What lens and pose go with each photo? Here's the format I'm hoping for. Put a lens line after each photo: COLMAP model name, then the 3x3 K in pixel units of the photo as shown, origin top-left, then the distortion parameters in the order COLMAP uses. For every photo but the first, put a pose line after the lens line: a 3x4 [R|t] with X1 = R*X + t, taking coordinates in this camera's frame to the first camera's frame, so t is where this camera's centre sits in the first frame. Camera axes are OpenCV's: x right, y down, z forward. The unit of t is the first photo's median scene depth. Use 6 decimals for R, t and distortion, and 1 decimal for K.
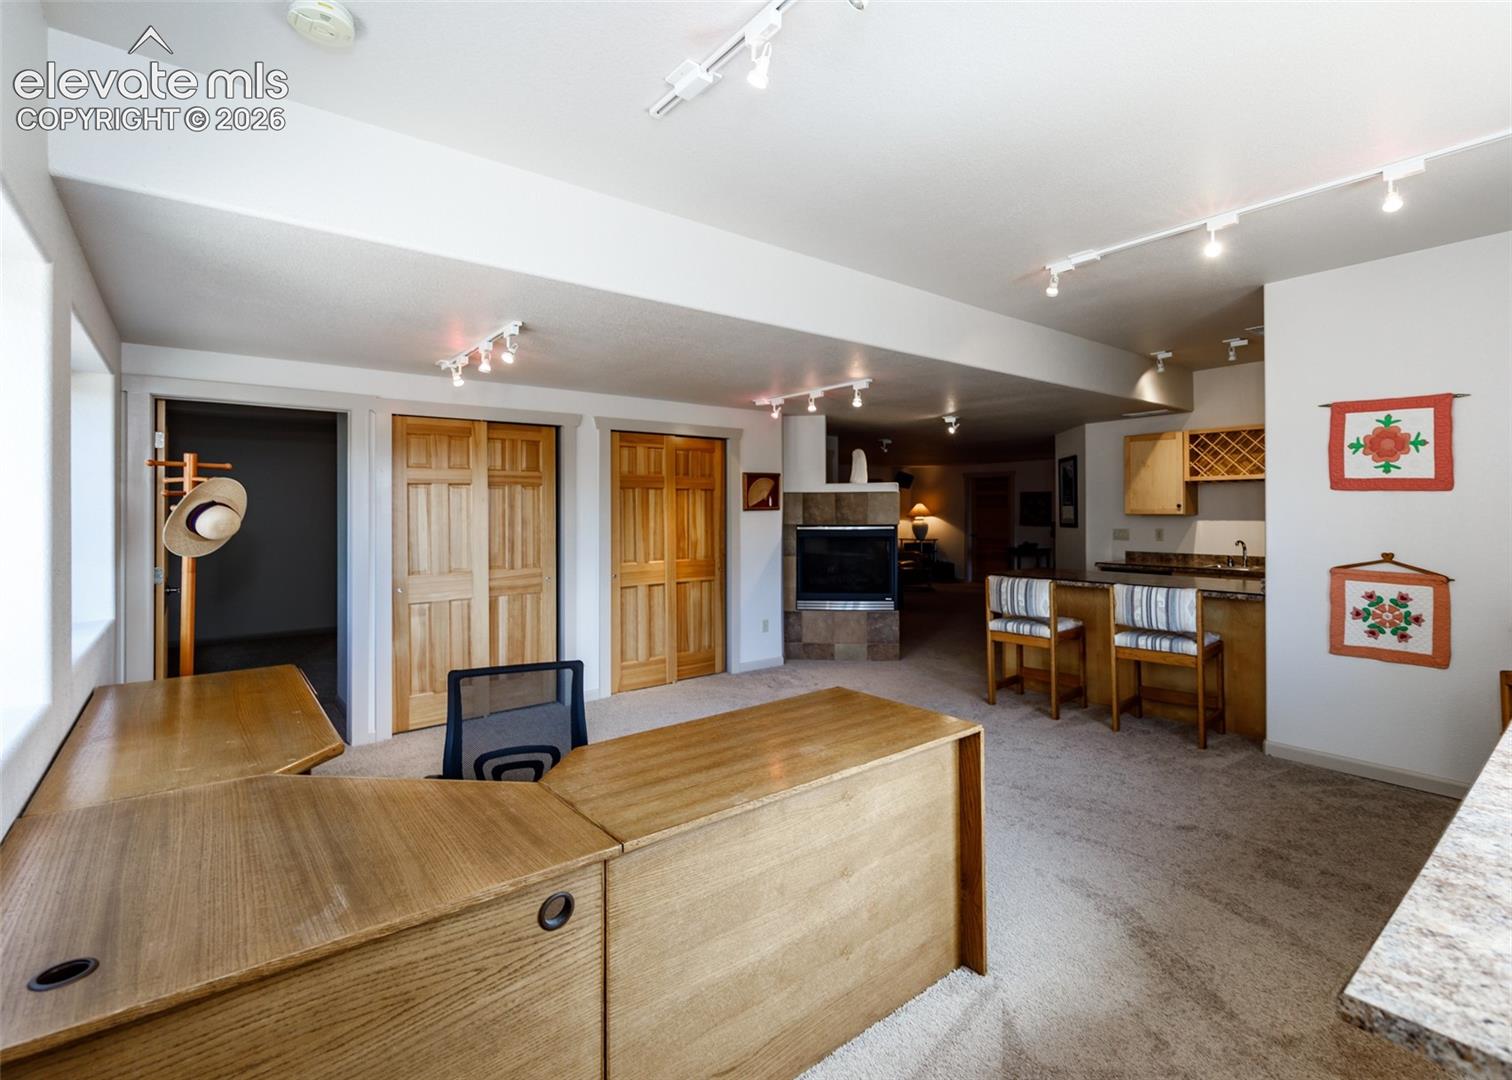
lens RADIAL K [[692.1, 0, 773.9], [0, 692.1, 504.7], [0, 0, 1]] dist [-0.005813, -0.000956]
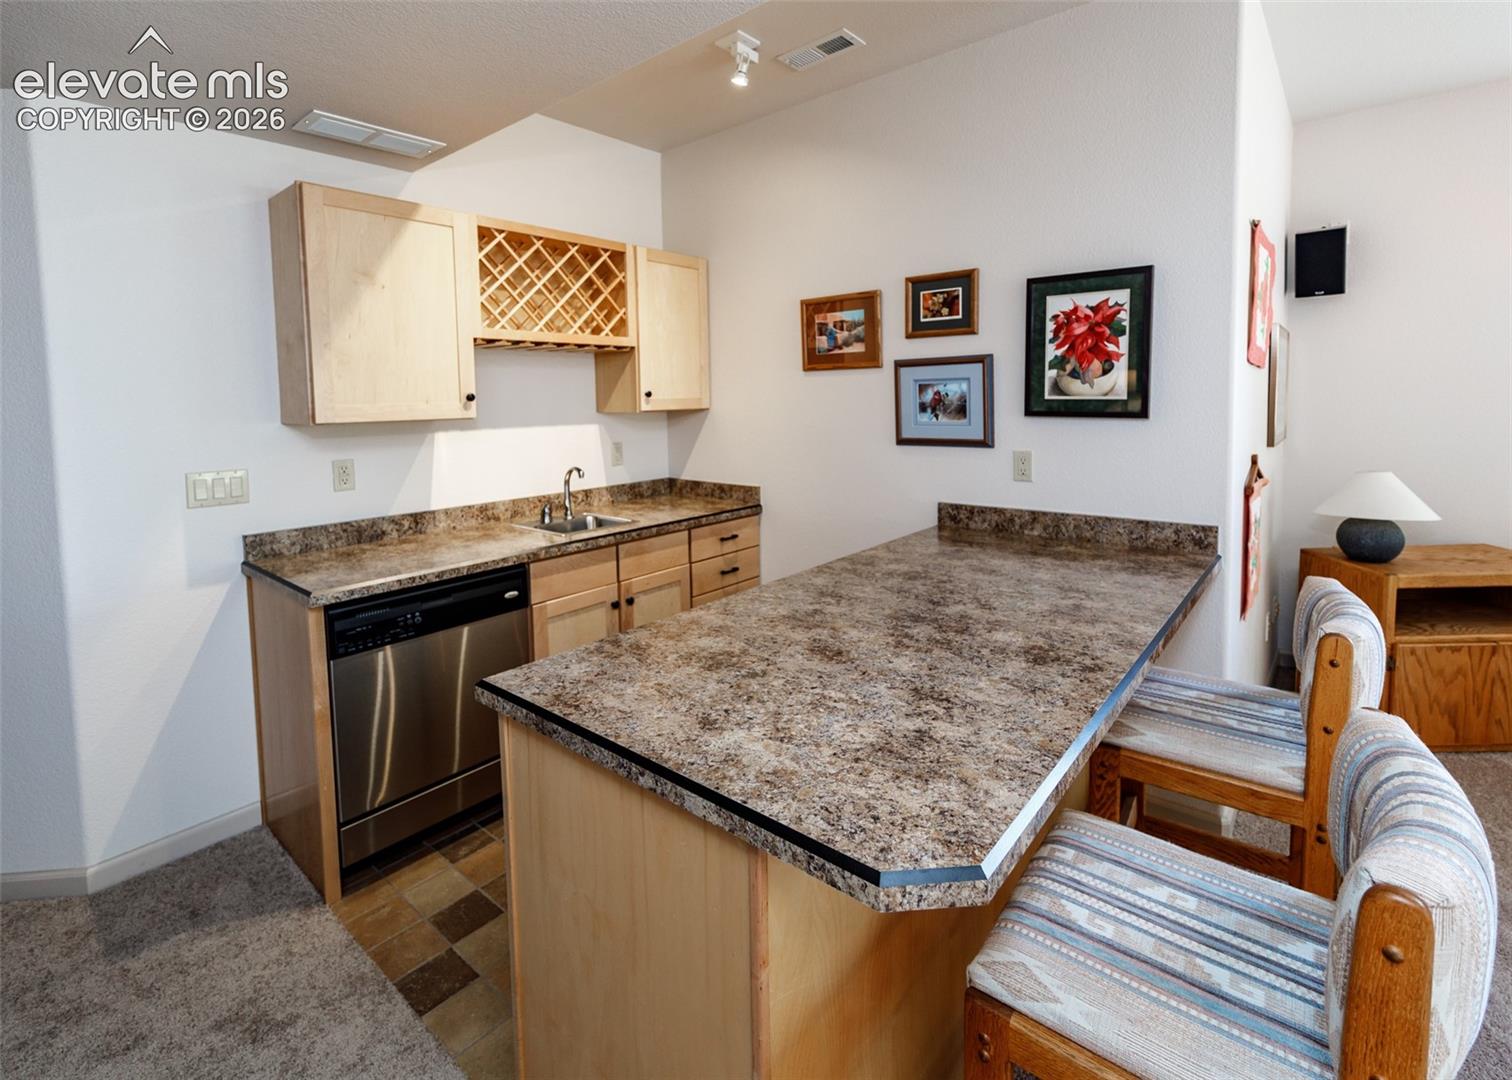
lens RADIAL K [[692.1, 0, 751.3], [0, 692.1, 438.7], [0, 0, 1]] dist [-0.005813, -0.000956]
pose [[-0.201415, -0.054464, 0.977991, 0.261131], [0.009749, 0.998292, 0.057602, 0.007092], [-0.979457, 0.021136, -0.200540, 1.543615]]
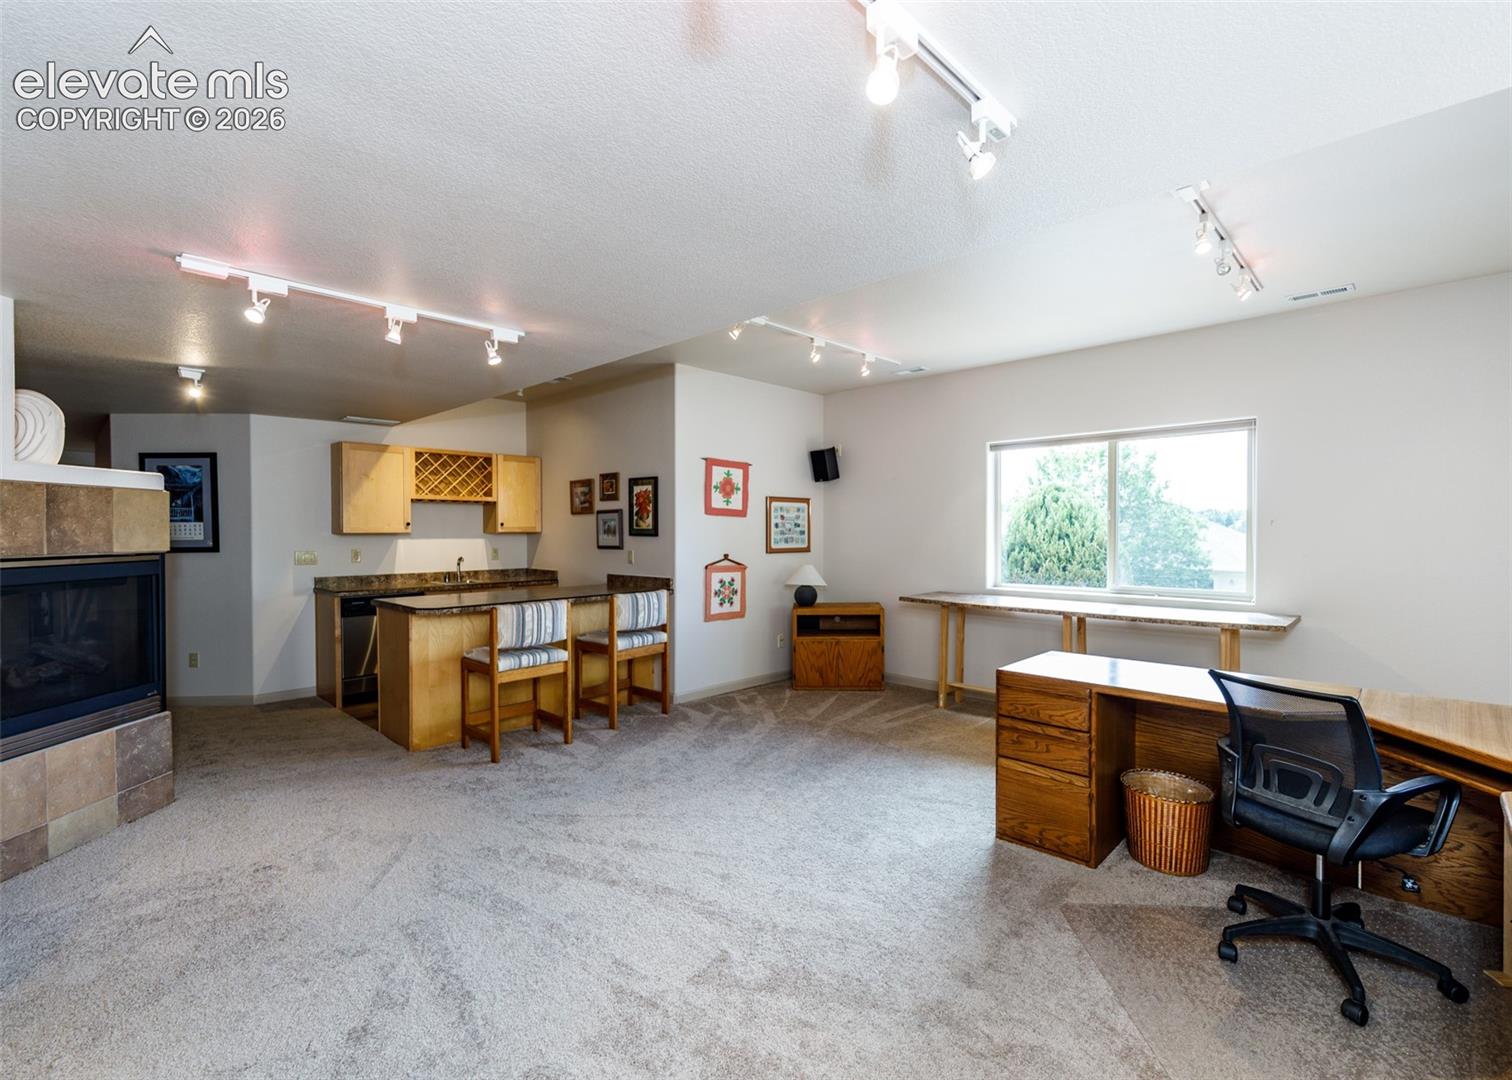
lens RADIAL K [[692.1, 0, 755.5], [0, 692.1, 543.7], [0, 0, 1]] dist [-0.005813, -0.000956]
pose [[-0.123751, -0.014317, 0.992210, -0.717858], [-0.006732, 0.999885, 0.013588, 0.021080], [-0.992290, -0.004998, -0.123834, 1.072558]]
